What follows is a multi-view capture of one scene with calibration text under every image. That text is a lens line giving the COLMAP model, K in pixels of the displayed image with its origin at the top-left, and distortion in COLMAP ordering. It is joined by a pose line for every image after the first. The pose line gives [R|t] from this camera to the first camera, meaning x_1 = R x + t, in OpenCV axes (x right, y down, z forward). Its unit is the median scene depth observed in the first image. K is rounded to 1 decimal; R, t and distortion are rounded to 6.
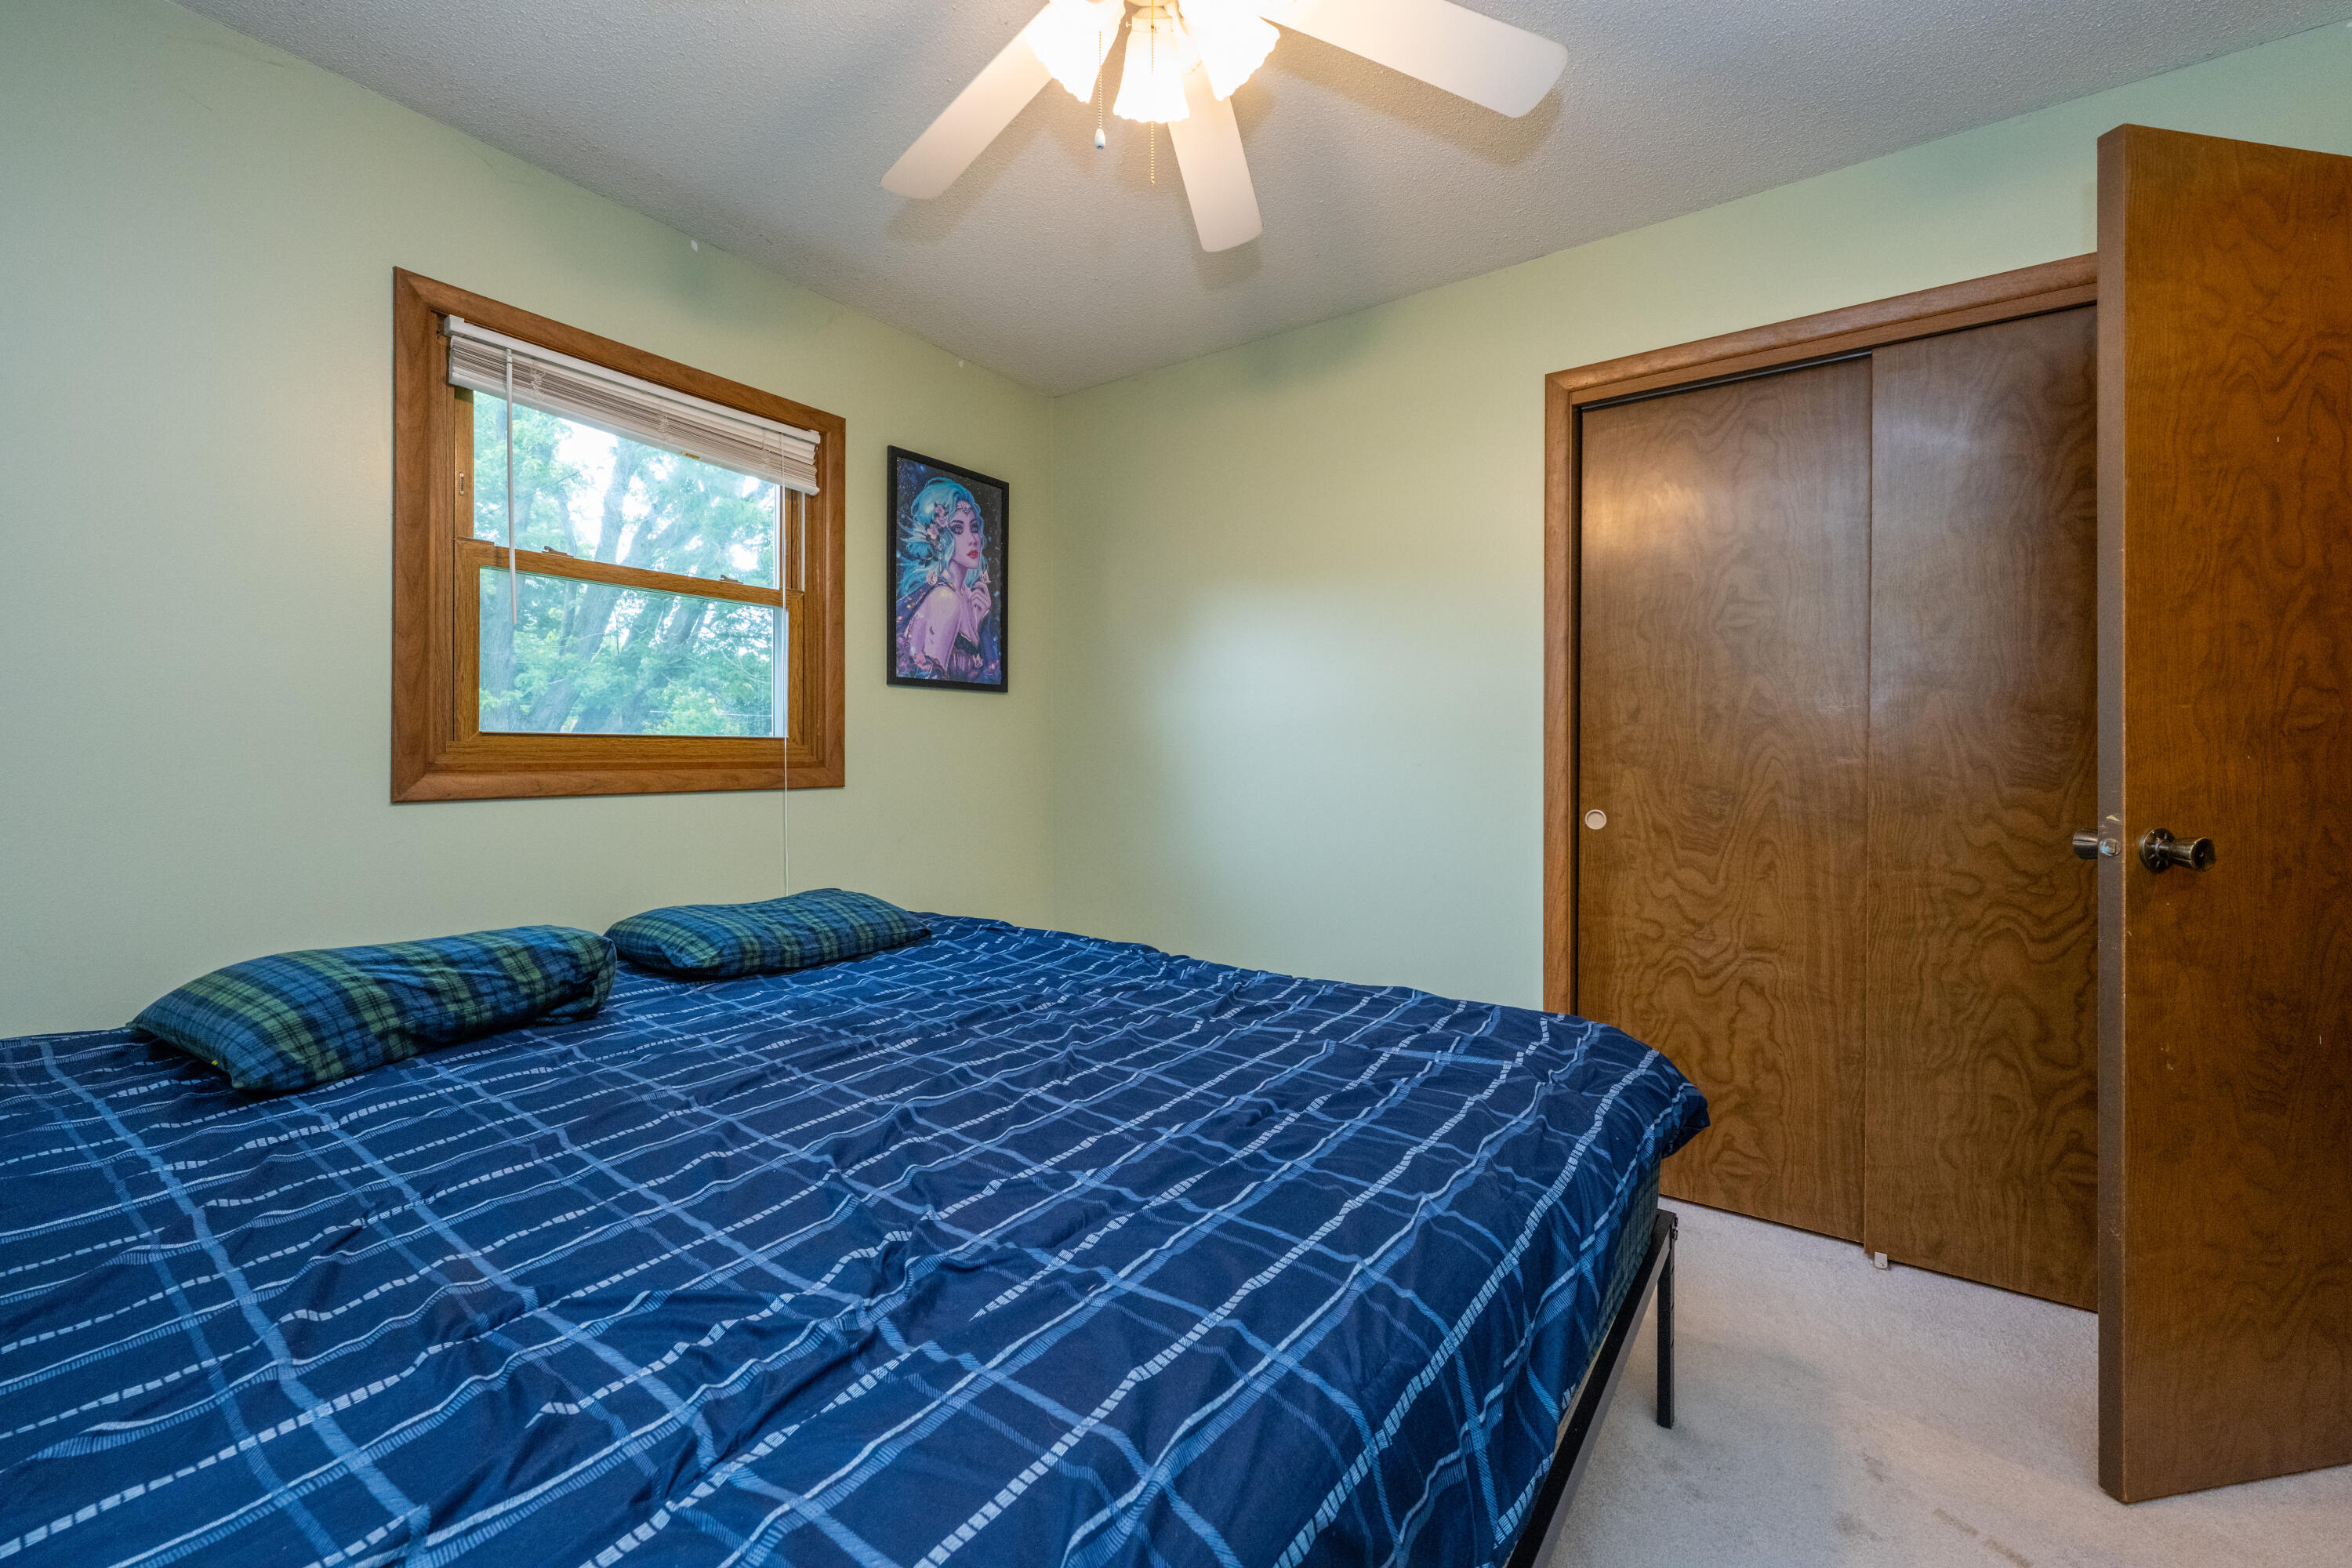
lens RADIAL K [[939.6, 0, 1181.7], [0, 939.6, 766.7], [0, 0, 1]] dist [0.000164, -0.000051]
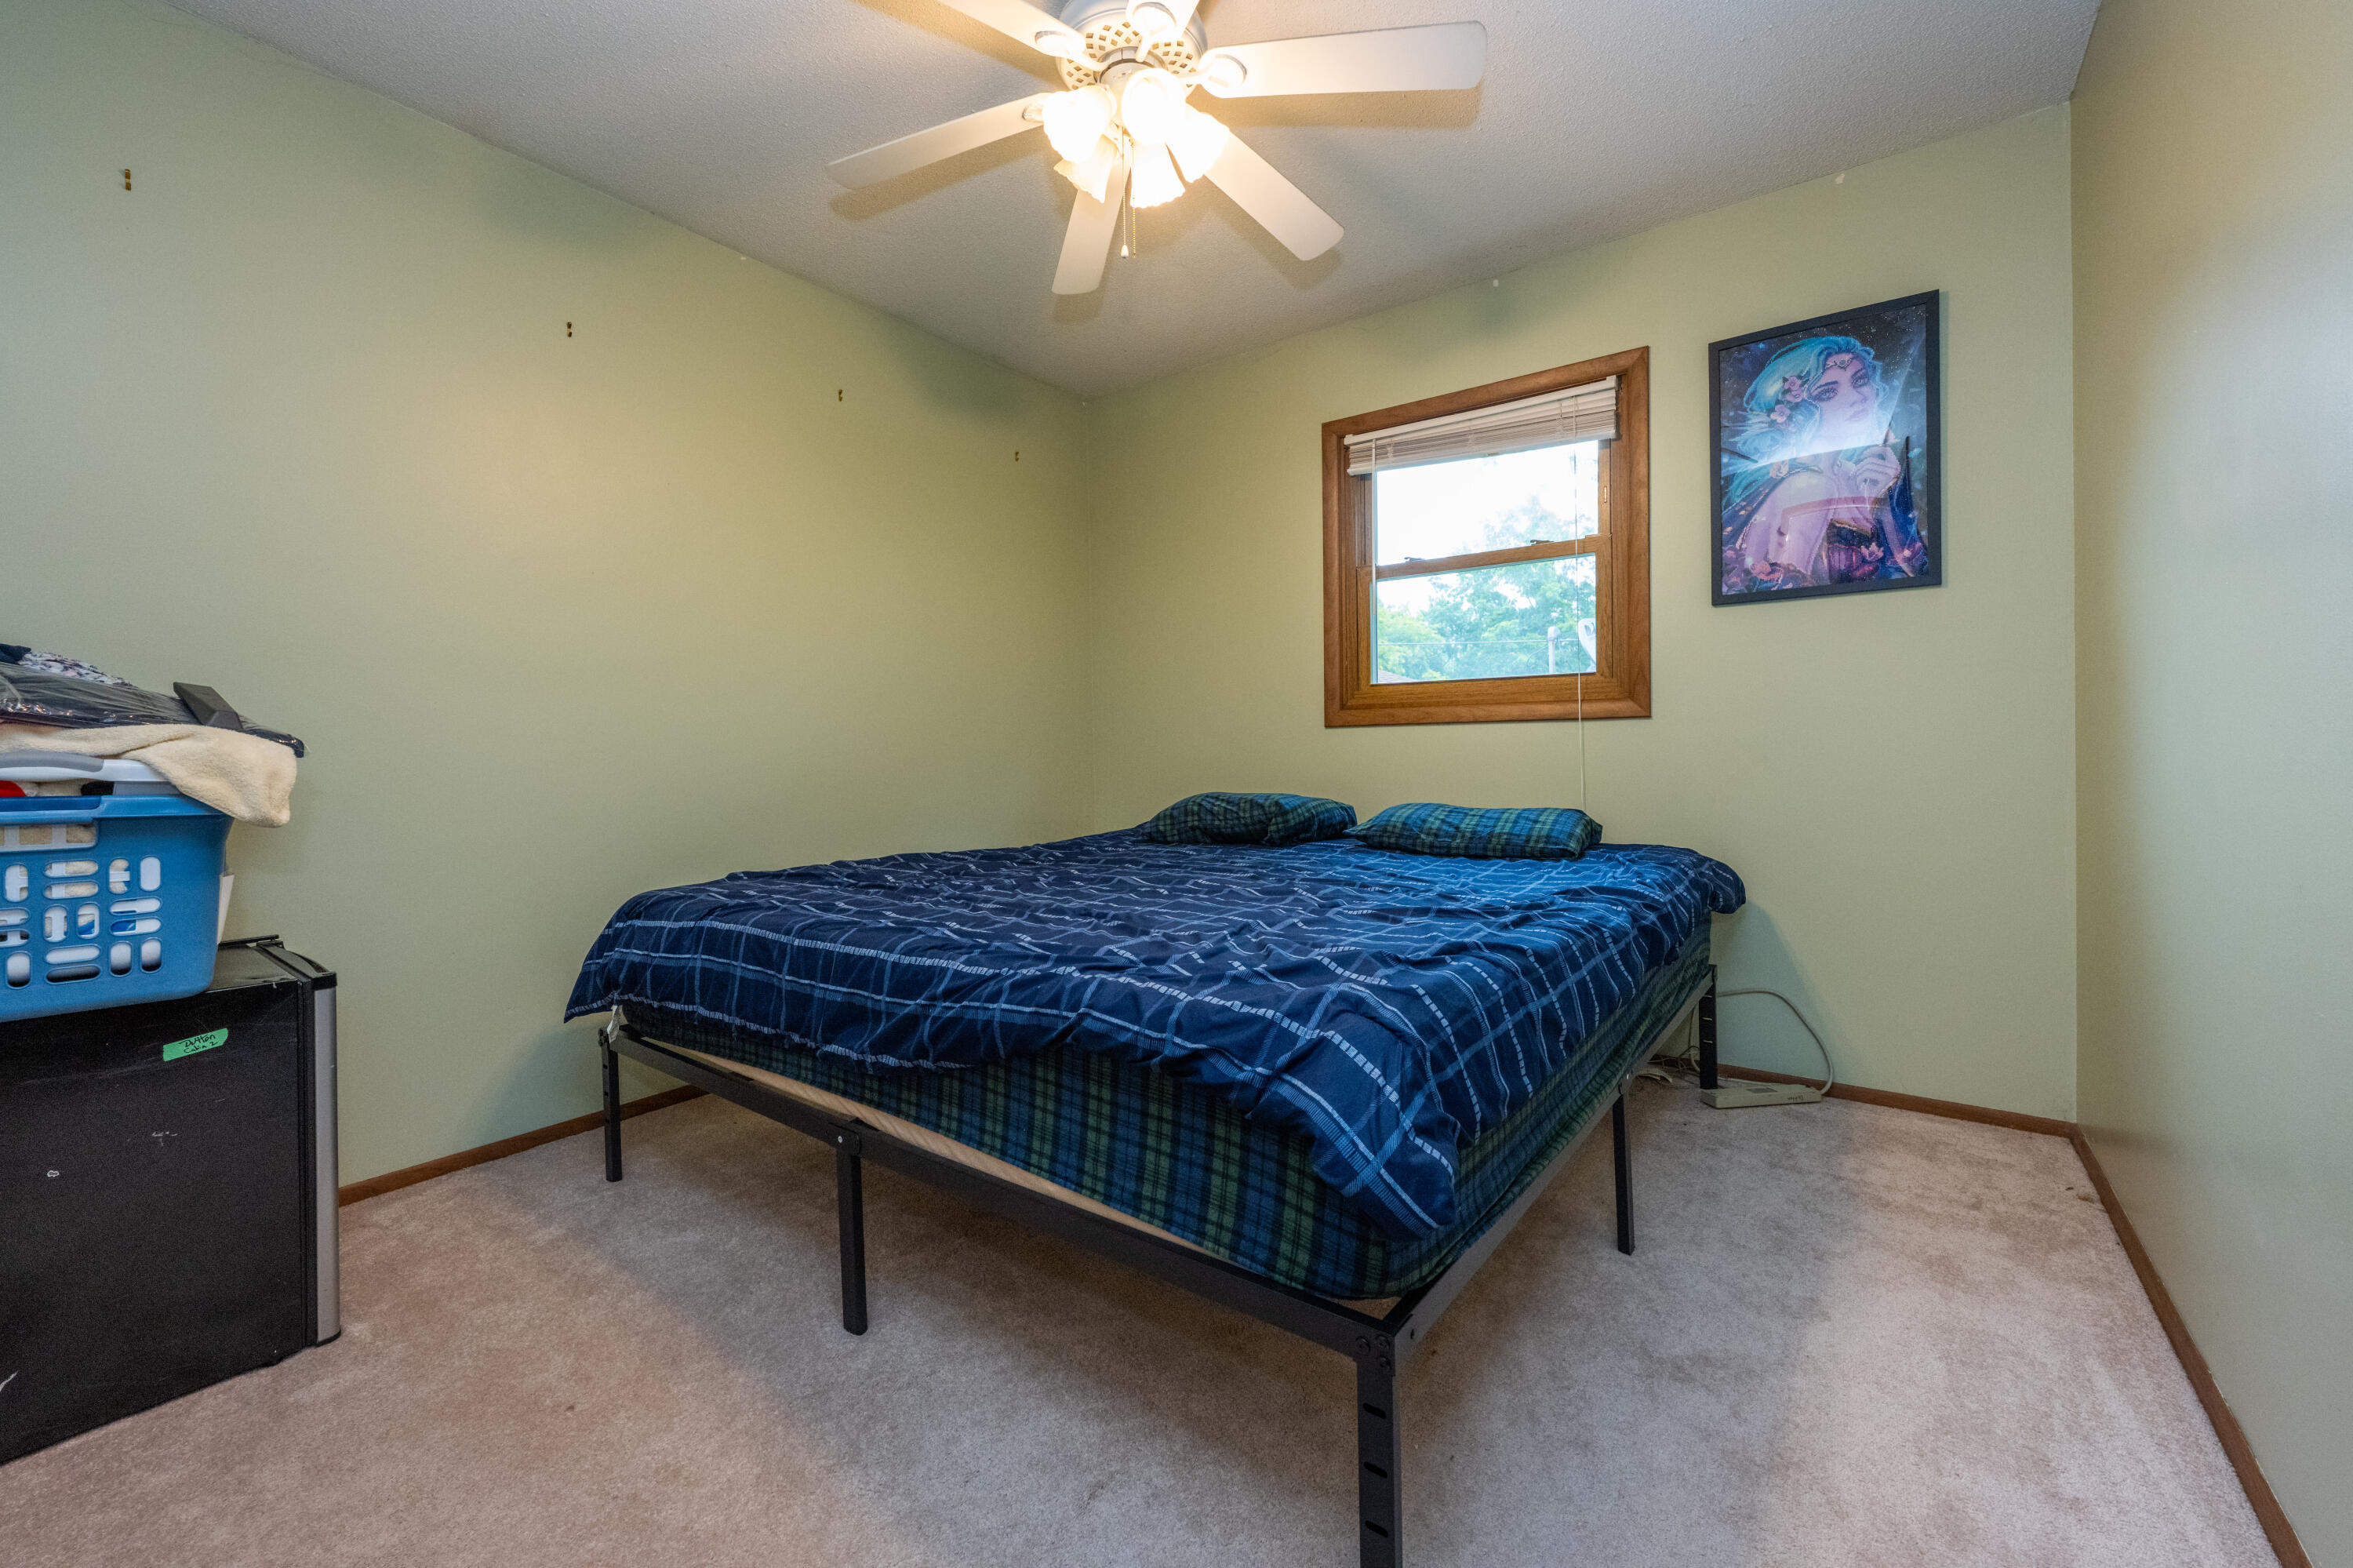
lens RADIAL K [[940.1, 0, 1182.2], [0, 940.1, 771.8], [0, 0, 1]] dist [0.000164, -0.000051]
pose [[-0.009856, 0.013541, -0.999860, 0.612879], [-0.004905, 0.999896, 0.013589, 0.064975], [0.999939, 0.005038, -0.009788, 0.491710]]
